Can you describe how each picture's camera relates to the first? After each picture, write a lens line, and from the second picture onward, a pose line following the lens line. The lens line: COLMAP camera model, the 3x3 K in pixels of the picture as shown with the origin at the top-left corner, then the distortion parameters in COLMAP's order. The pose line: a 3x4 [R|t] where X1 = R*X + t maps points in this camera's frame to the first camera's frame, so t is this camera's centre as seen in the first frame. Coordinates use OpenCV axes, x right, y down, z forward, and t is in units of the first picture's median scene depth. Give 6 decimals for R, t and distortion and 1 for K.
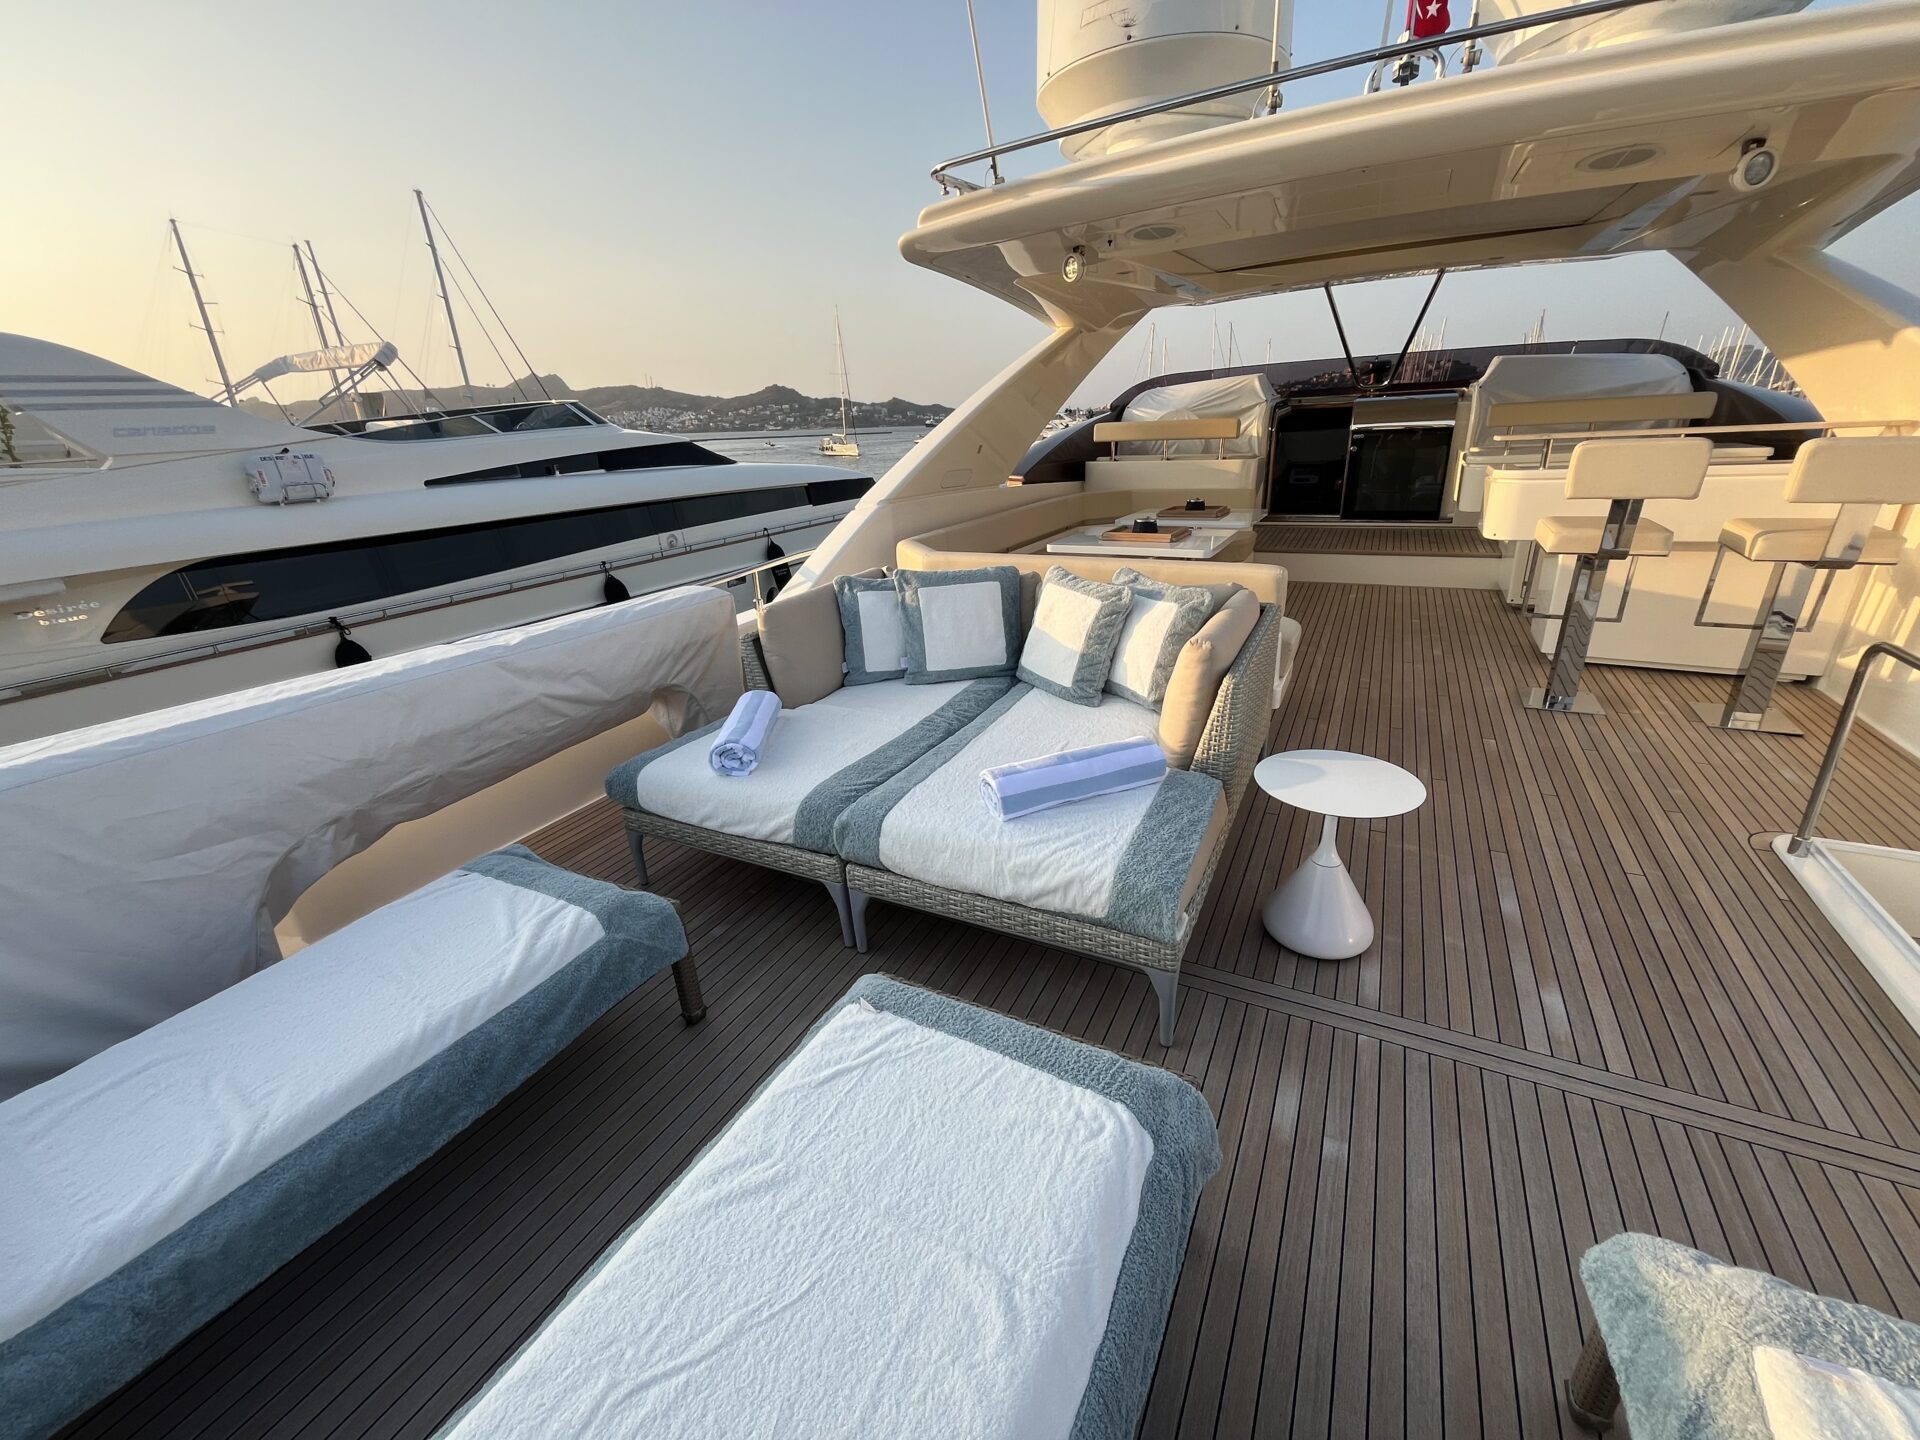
lens RADIAL K [[779.1, 0, 960.0], [0, 779.1, 720.0], [0, 0, 1]] dist [-0.002669, -0.000423]
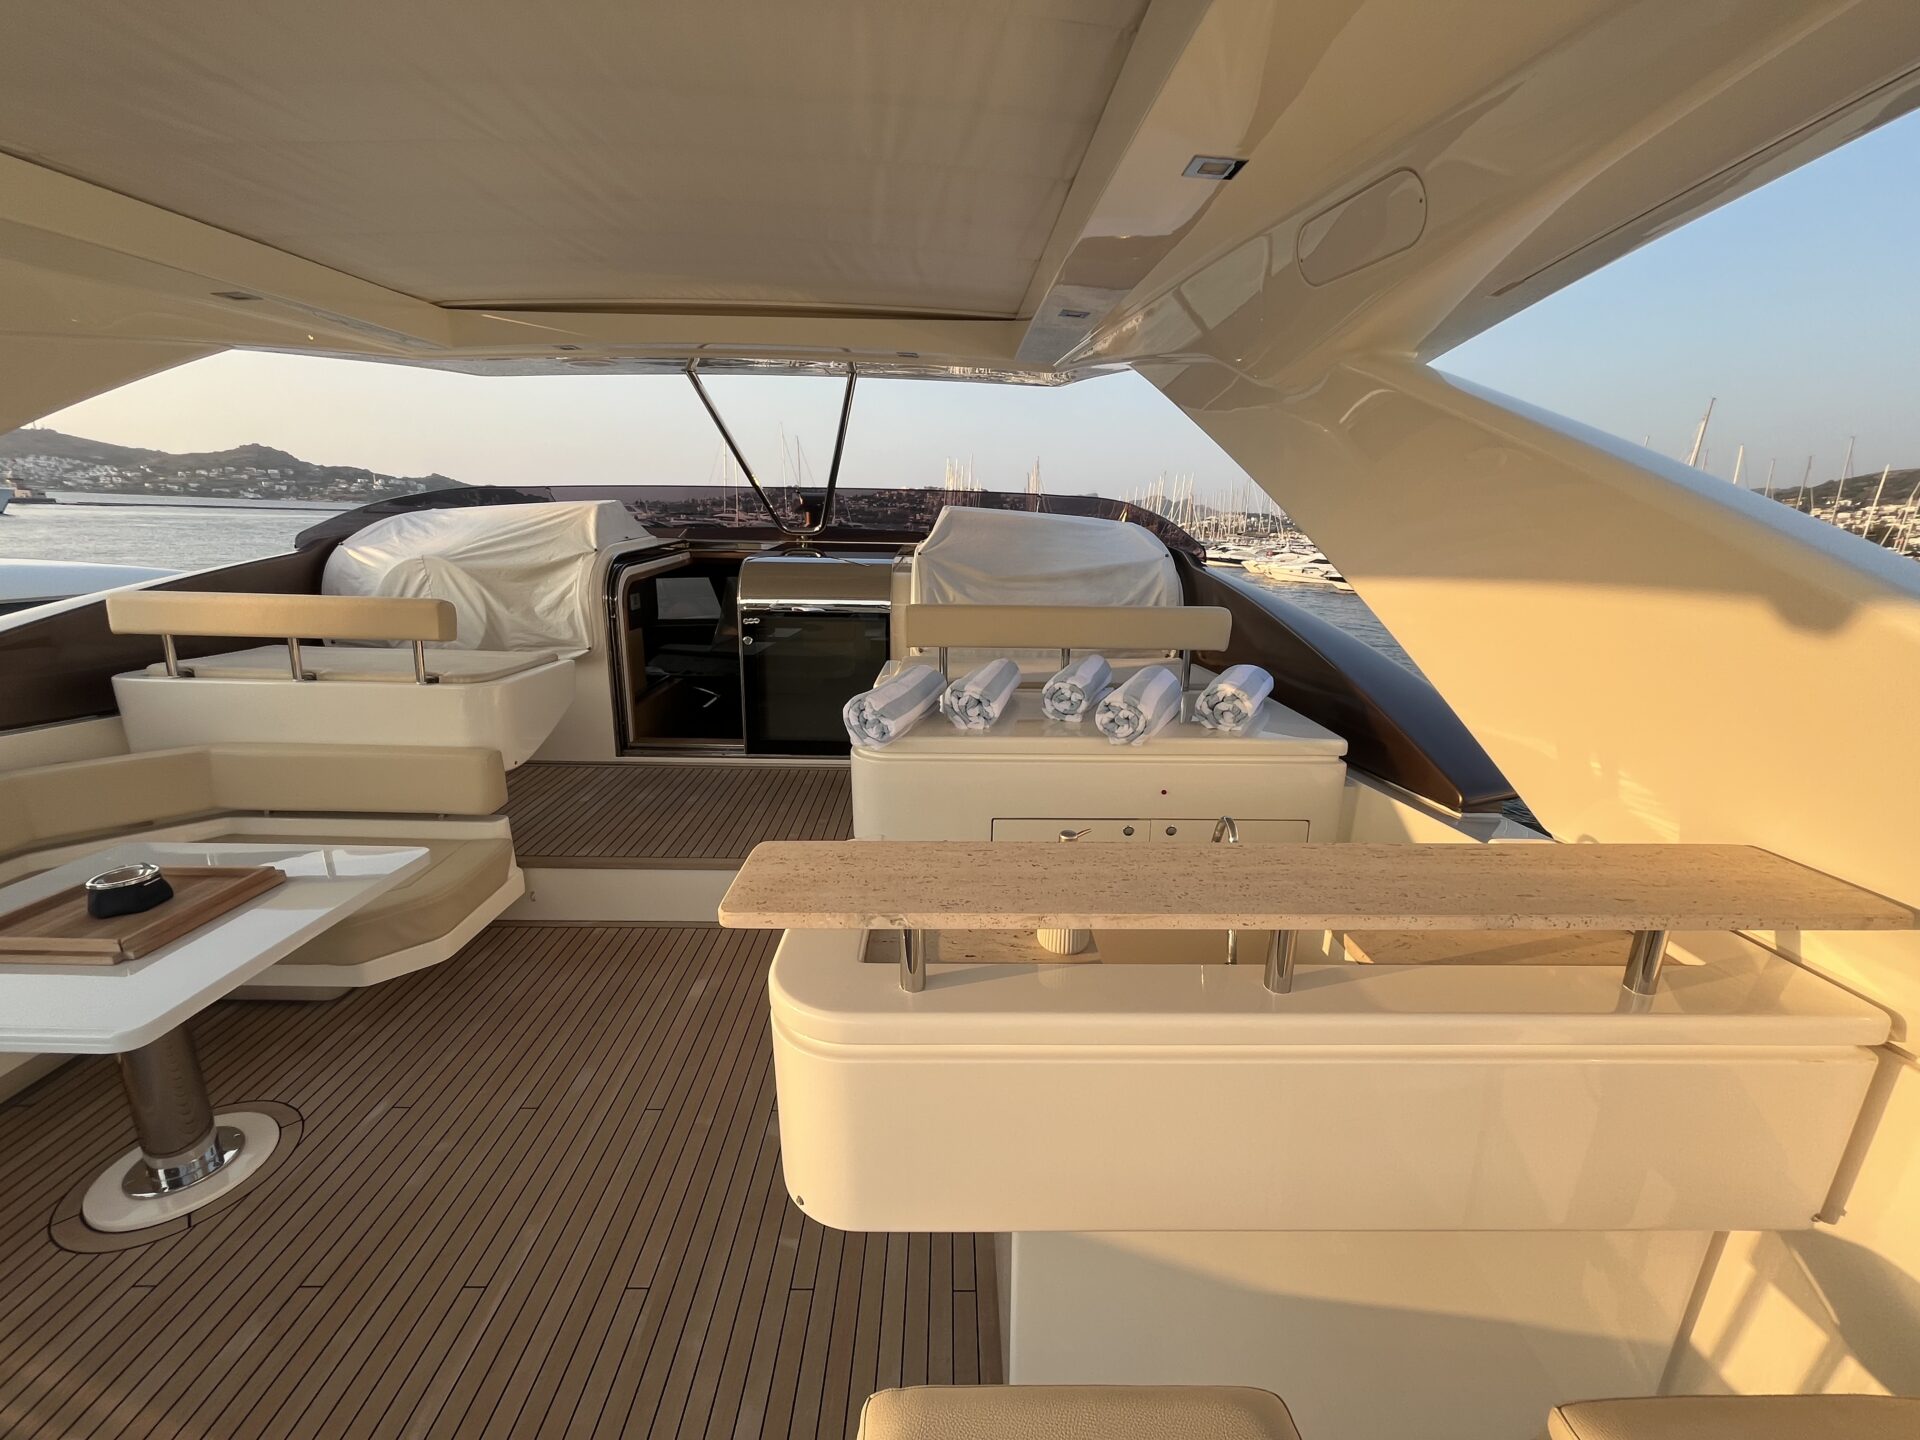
lens RADIAL K [[779.1, 0, 960.0], [0, 779.1, 720.0], [0, 0, 1]] dist [-0.002669, -0.000423]
pose [[0.876699, -0.055773, 0.477795, 0.366908], [0.110629, 0.990009, -0.087428, -0.222369], [-0.468146, 0.129506, 0.874110, 0.424830]]
